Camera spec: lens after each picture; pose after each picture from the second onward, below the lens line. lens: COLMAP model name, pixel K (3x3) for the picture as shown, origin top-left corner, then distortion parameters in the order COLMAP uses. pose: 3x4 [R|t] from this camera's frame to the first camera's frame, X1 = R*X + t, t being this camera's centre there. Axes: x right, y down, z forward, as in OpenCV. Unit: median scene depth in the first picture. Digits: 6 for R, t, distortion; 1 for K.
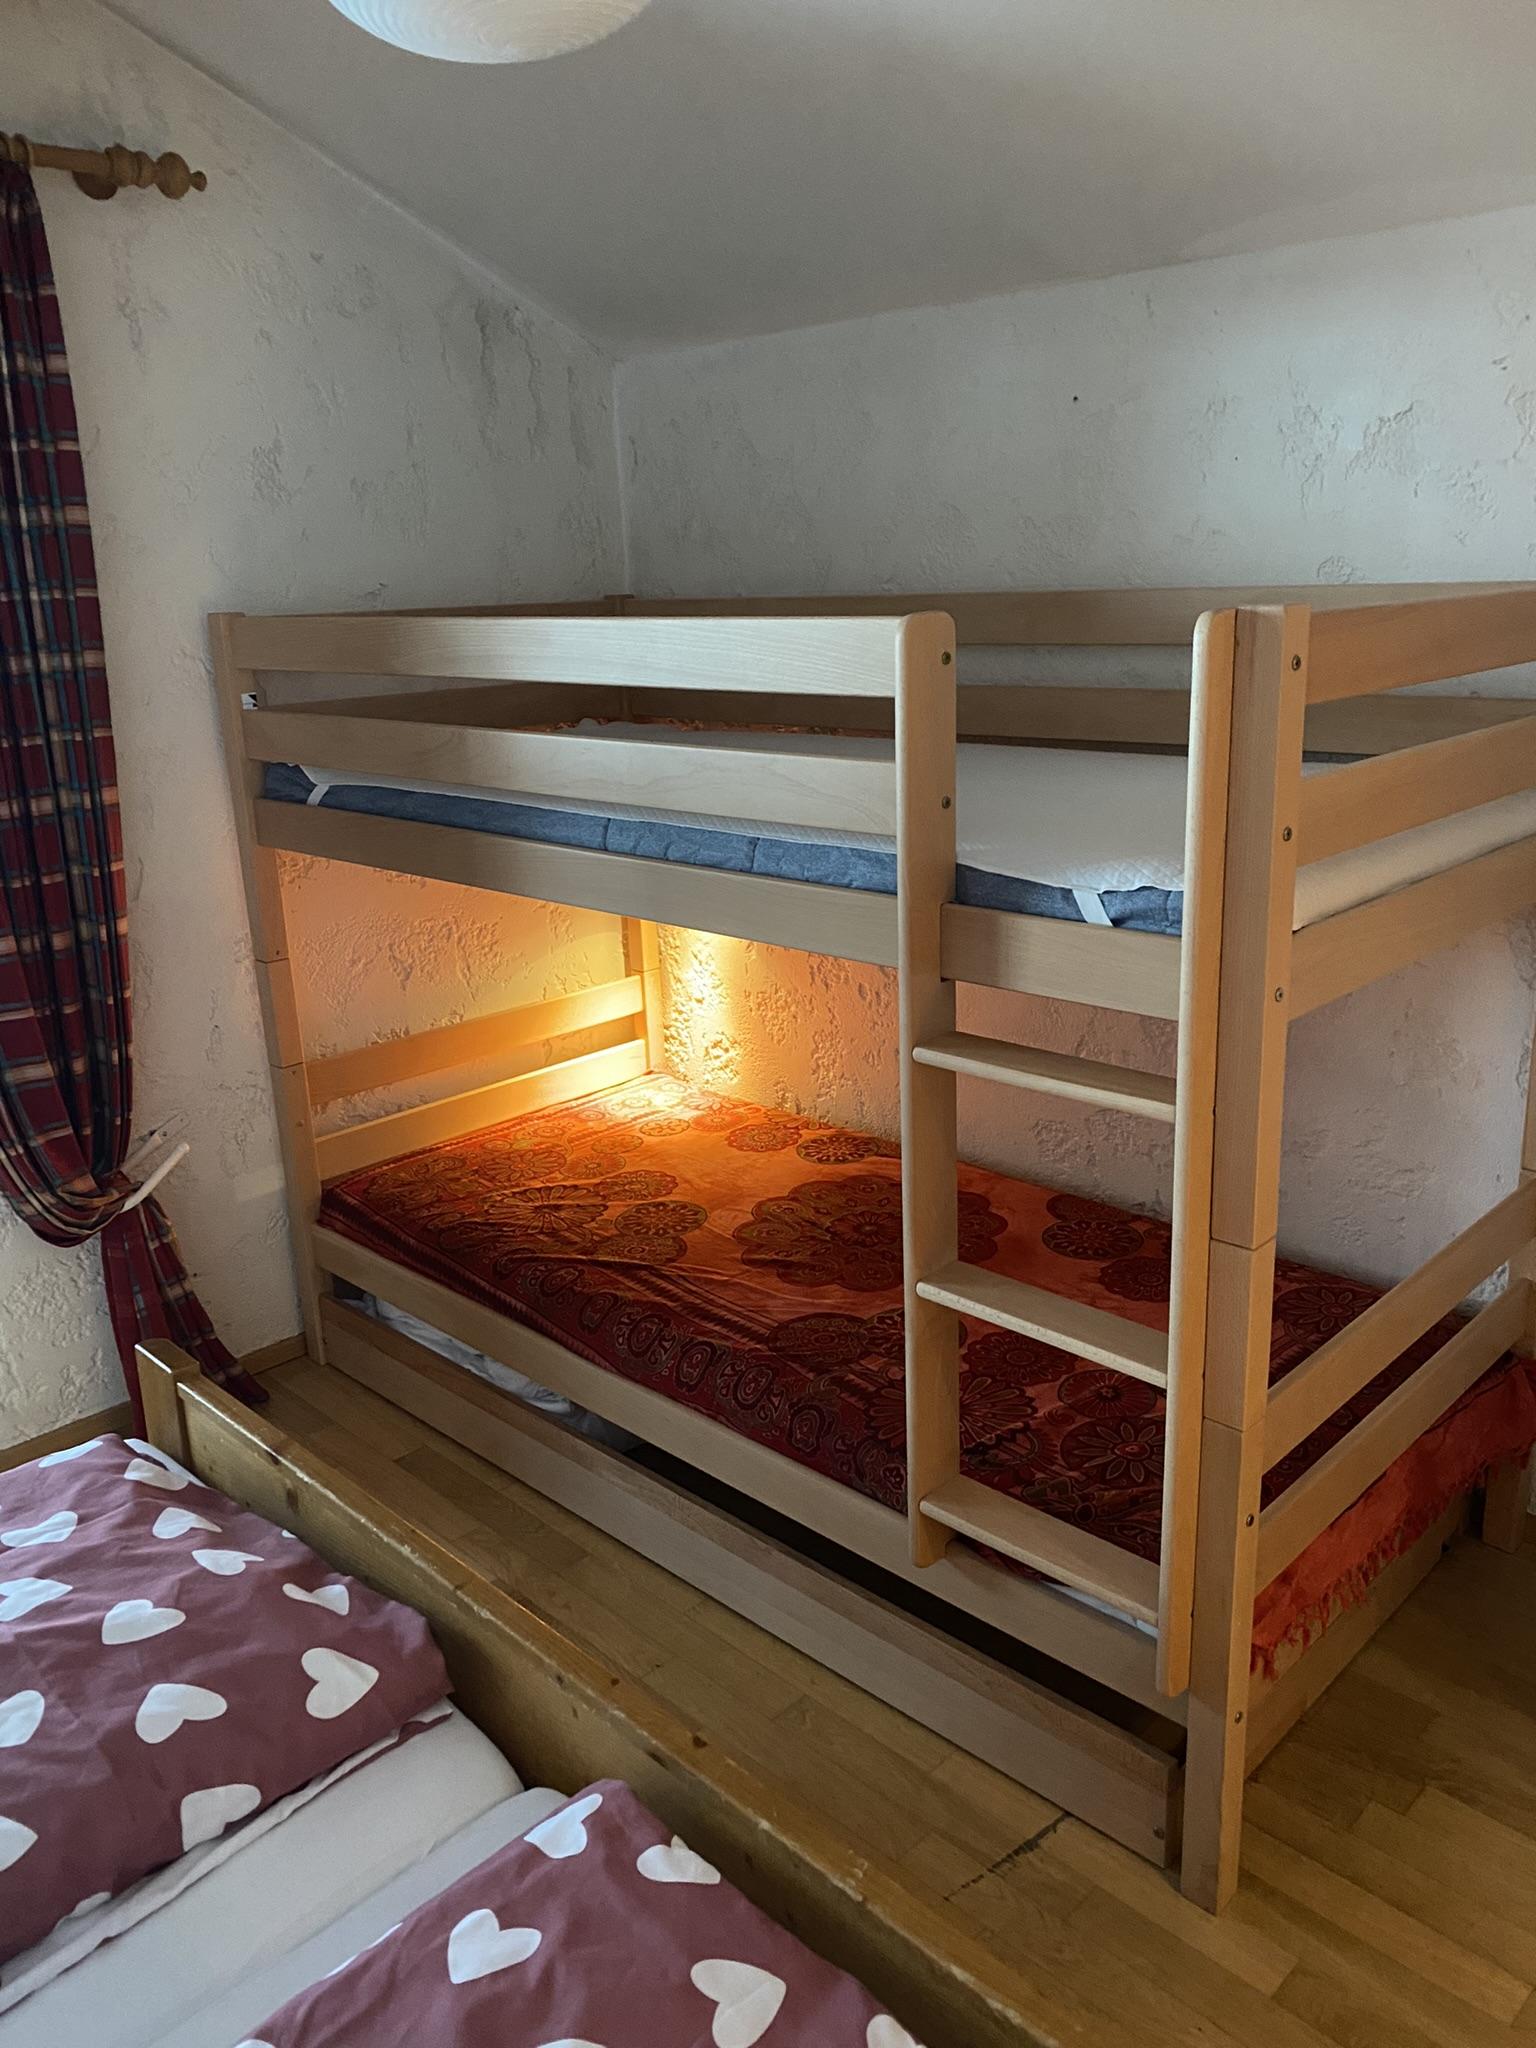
lens RADIAL K [[1547.8, 0, 795.1], [0, 1547.8, 1034.1], [0, 0, 1]] dist [0.066206, -0.081850]
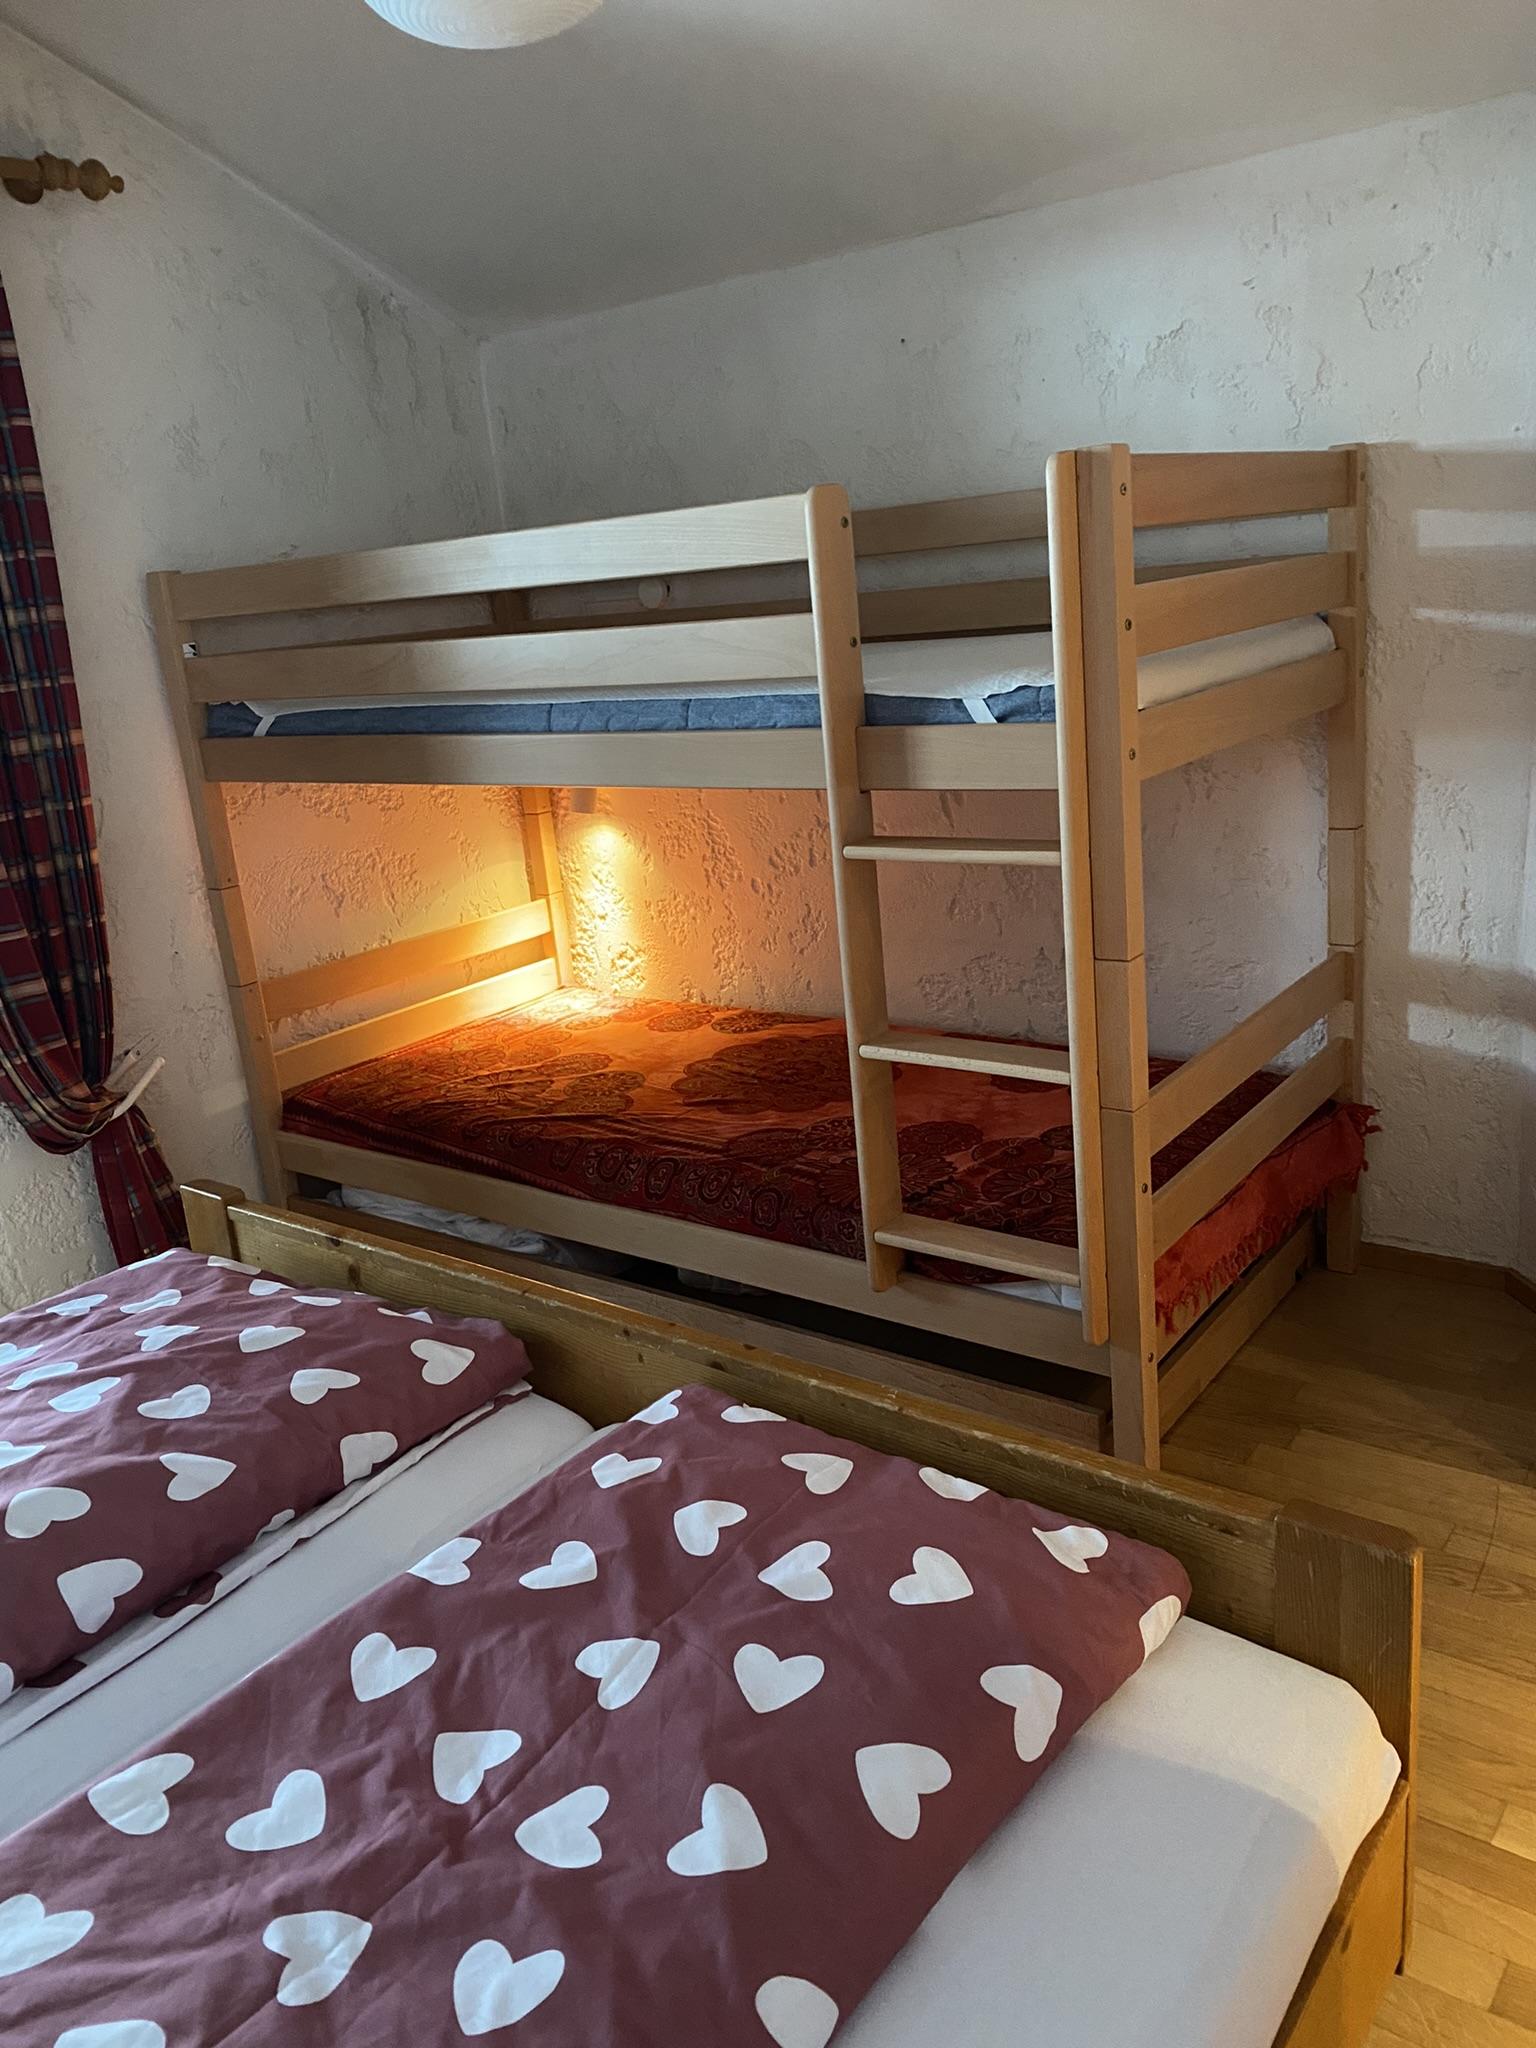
lens RADIAL K [[1568.0, 0, 768.0], [0, 1568.0, 1024.0], [0, 0, 1]] dist [0.061165, -0.069910]
pose [[0.991498, -0.088341, 0.095541, -0.080552], [0.090564, 0.995706, -0.019178, 0.118640], [-0.093437, 0.027668, 0.995241, -0.159134]]
